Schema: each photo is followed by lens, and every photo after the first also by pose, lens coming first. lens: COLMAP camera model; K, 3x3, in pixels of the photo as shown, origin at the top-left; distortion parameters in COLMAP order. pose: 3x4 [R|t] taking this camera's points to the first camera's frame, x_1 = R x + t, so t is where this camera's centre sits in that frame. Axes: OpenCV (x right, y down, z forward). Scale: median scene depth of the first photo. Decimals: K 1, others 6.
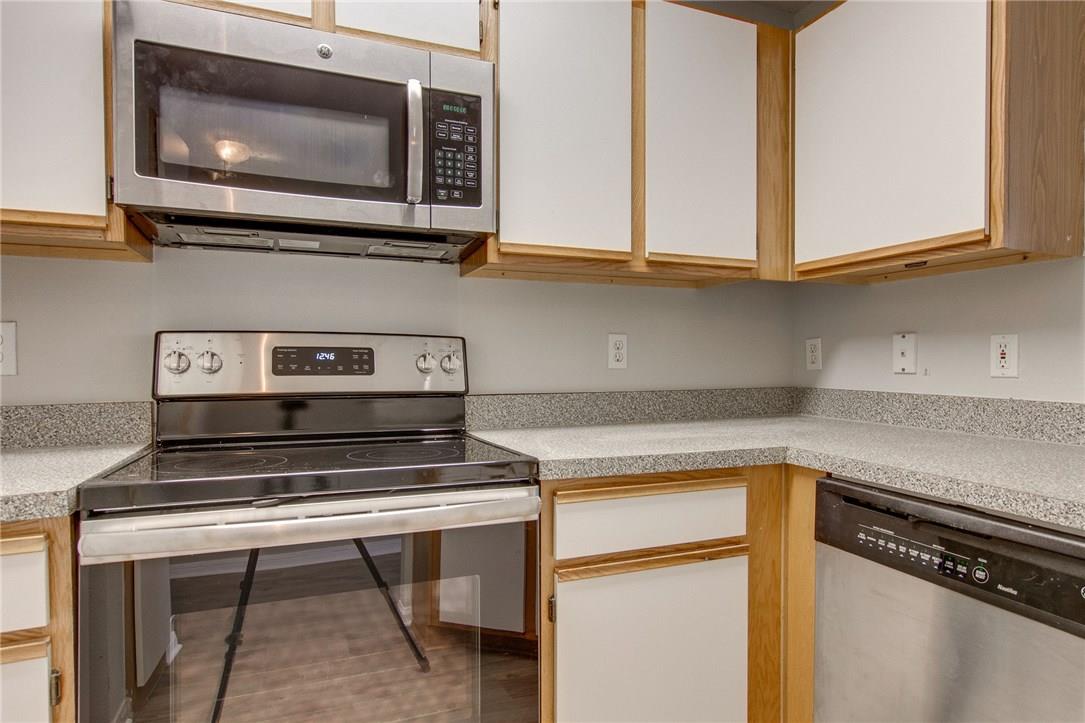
lens RADIAL K [[641.2, 0, 542.5], [0, 641.2, 361.5], [0, 0, 1]] dist [-0.003543, -0.000390]
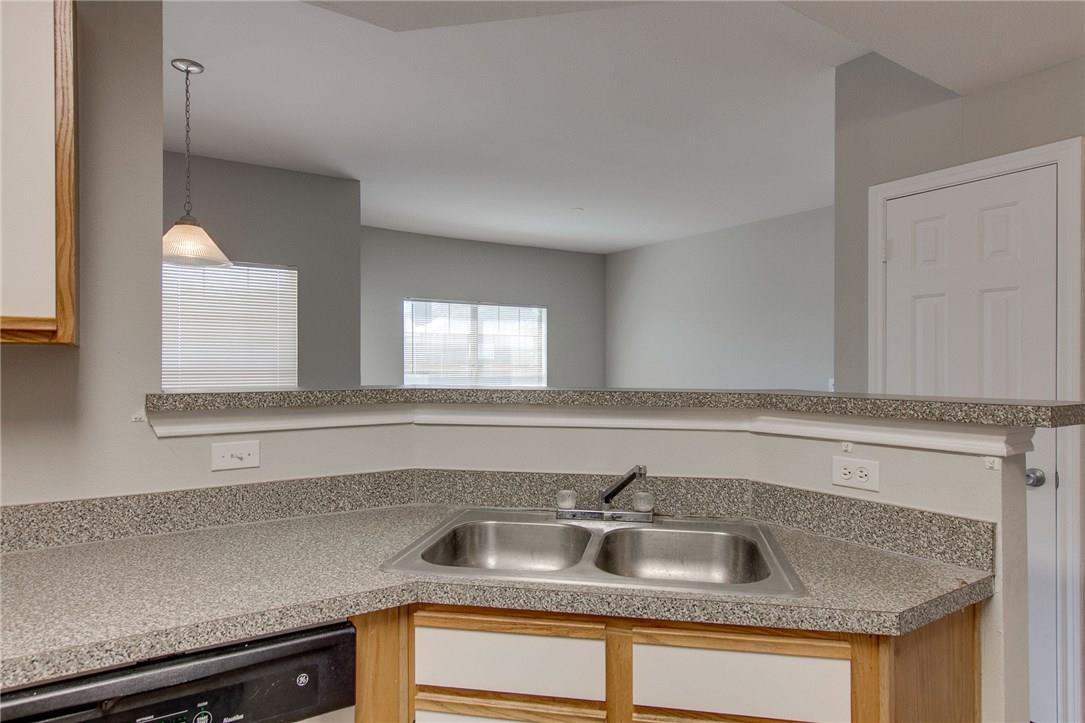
lens RADIAL K [[641.2, 0, 542.5], [0, 641.2, 361.5], [0, 0, 1]] dist [-0.003543, -0.000390]
pose [[-0.210284, -0.002086, 0.977638, -0.267776], [0.001594, 0.999996, 0.002477, -0.154876], [-0.977639, 0.002079, -0.210280, 0.561347]]
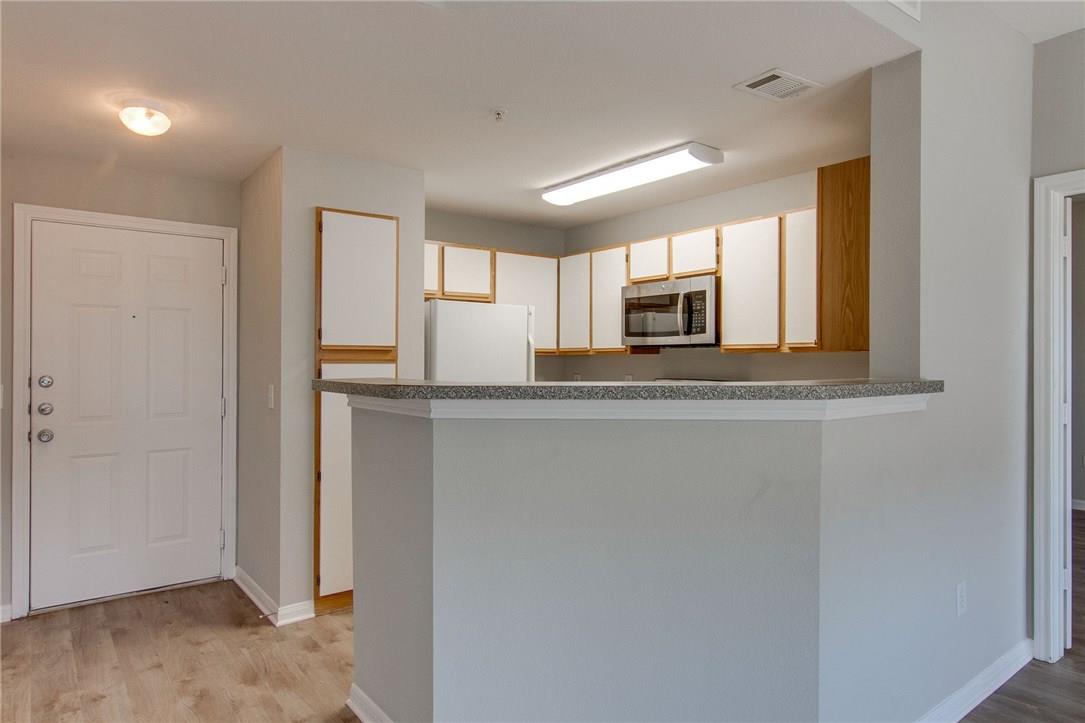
lens RADIAL K [[641.2, 0, 542.5], [0, 641.2, 361.5], [0, 0, 1]] dist [-0.003543, -0.000390]
pose [[0.275664, -0.002718, -0.961250, 2.281915], [-0.003567, 0.999986, -0.003851, -0.125570], [0.961248, 0.004490, 0.275650, -0.335379]]
